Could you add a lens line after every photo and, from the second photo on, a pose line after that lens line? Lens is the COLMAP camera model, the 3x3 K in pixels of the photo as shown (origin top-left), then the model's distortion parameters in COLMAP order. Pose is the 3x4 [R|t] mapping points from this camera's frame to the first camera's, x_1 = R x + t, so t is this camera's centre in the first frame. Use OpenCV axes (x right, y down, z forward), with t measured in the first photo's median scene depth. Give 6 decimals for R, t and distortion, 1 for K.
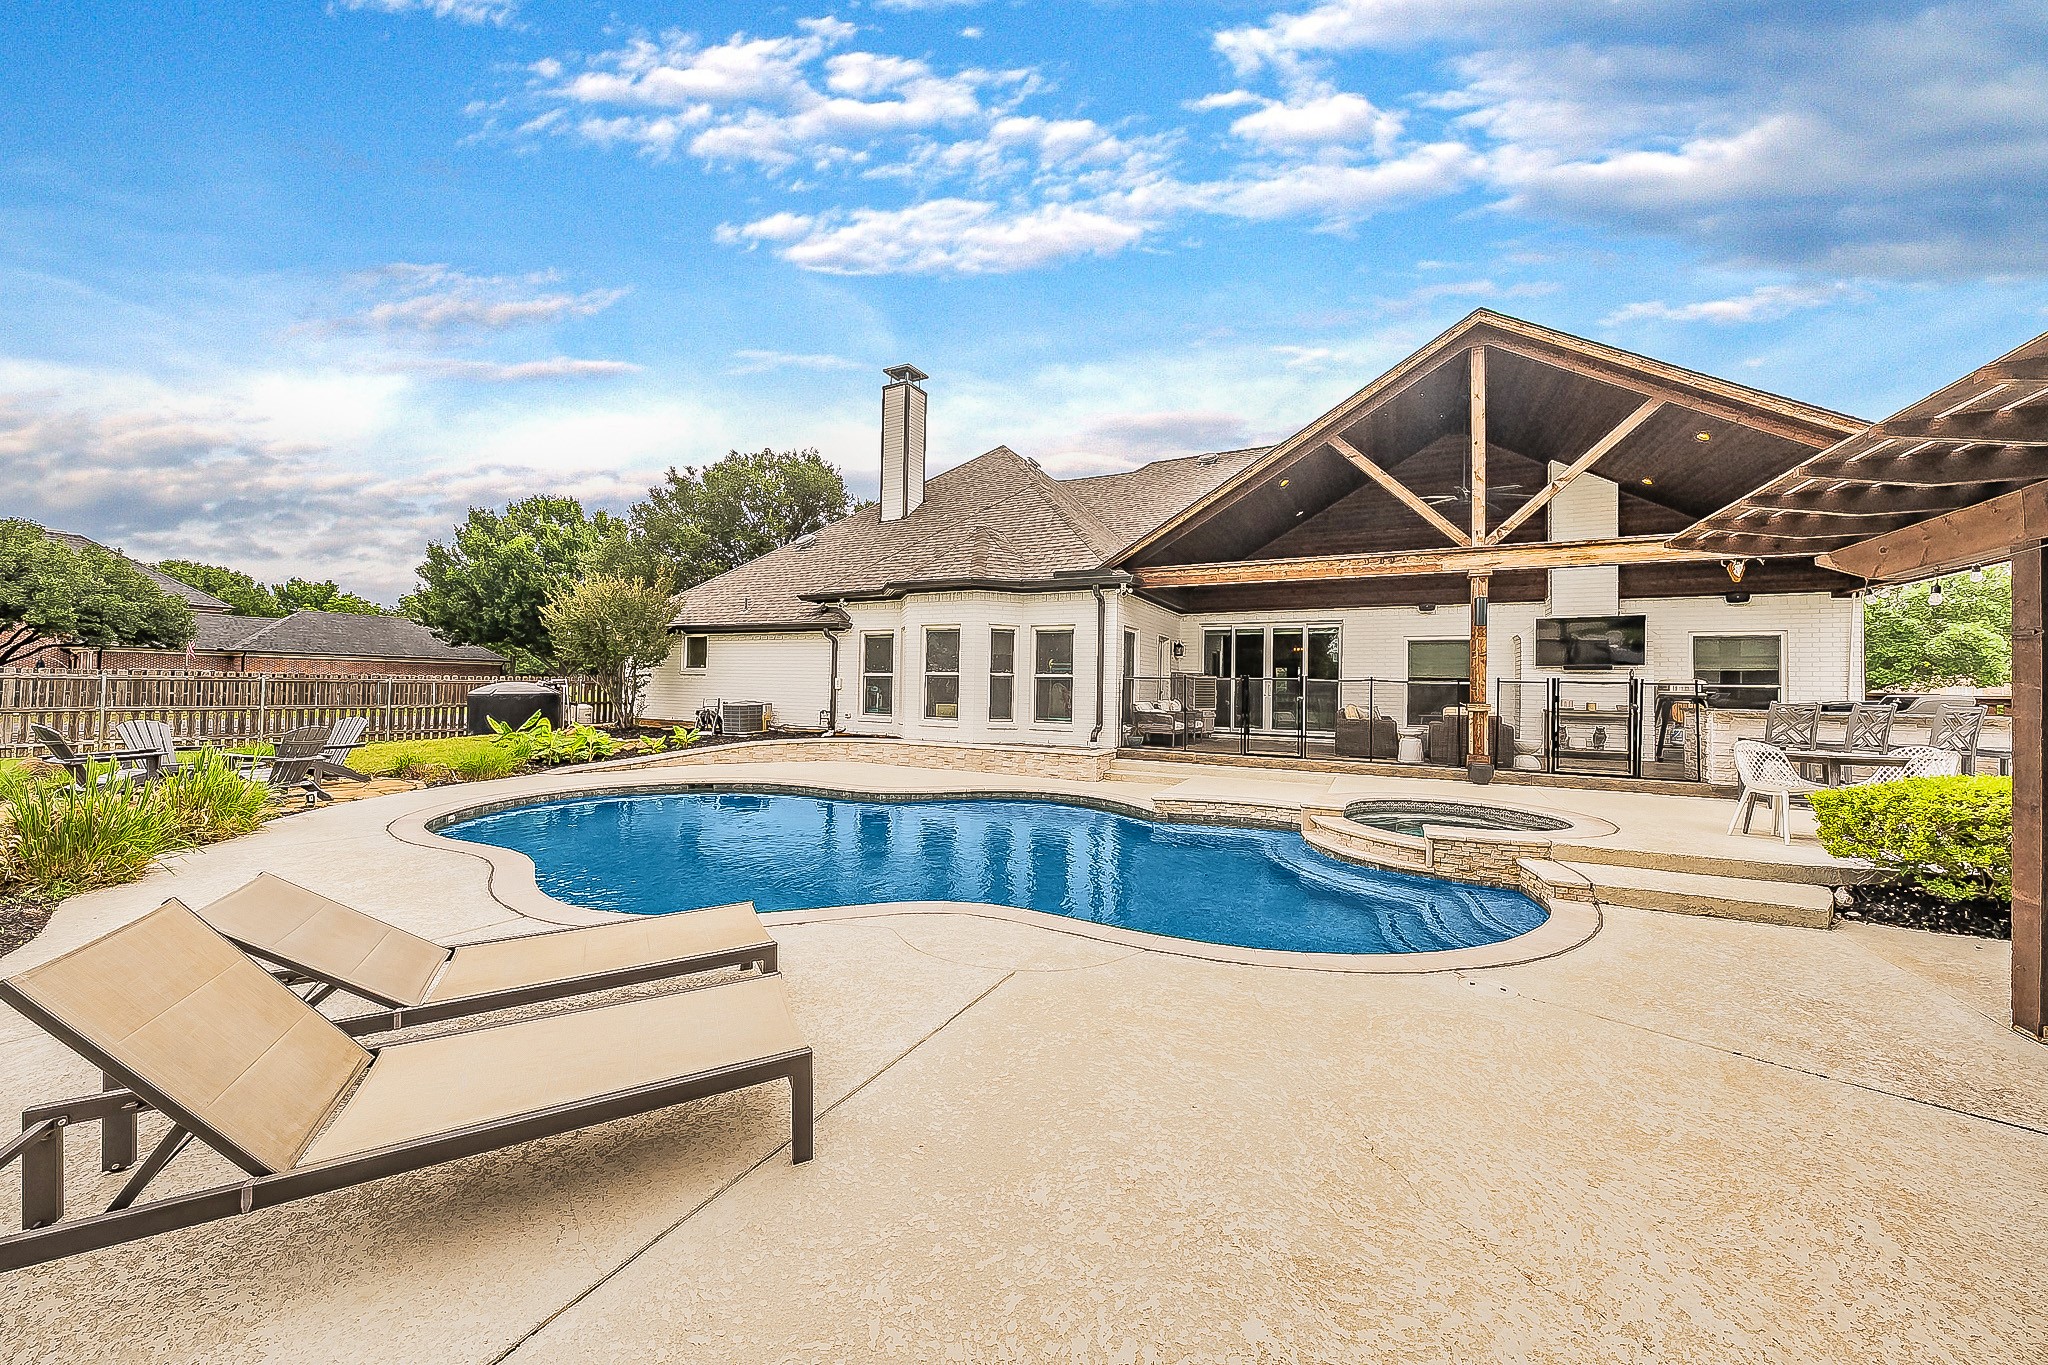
lens RADIAL K [[697.9, 0, 1014.0], [0, 697.9, 678.6], [0, 0, 1]] dist [-0.000519, 0.000140]
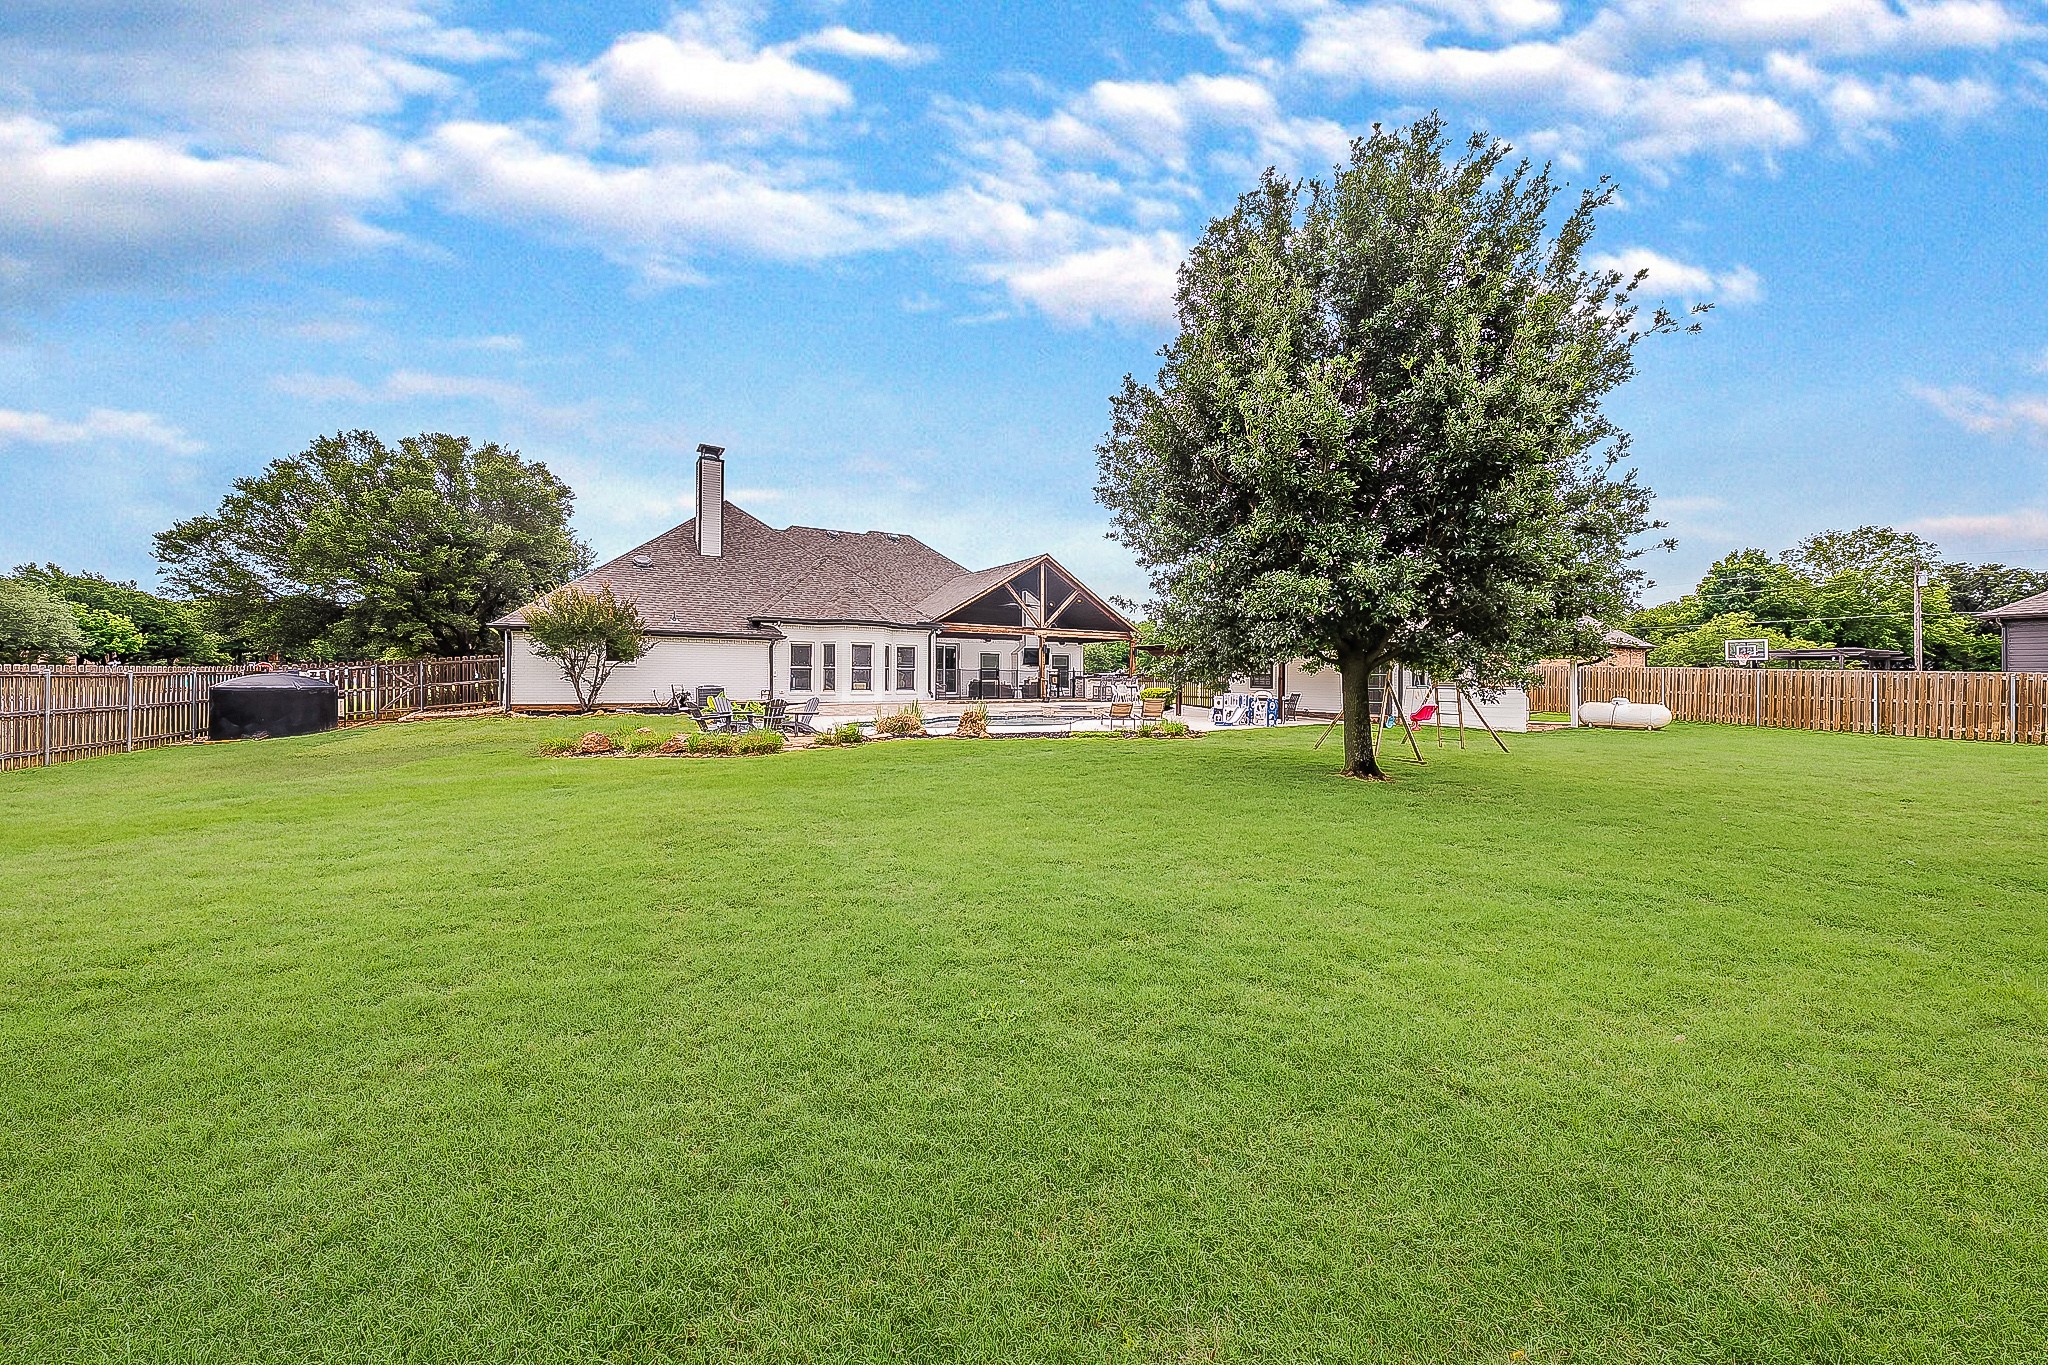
lens RADIAL K [[697.9, 0, 1014.0], [0, 697.9, 678.6], [0, 0, 1]] dist [-0.000519, 0.000140]
pose [[0.508565, -0.018655, 0.860822, -1.633455], [-0.007855, 0.999623, 0.026304, -0.031195], [-0.860988, -0.020139, 0.508226, -0.384768]]
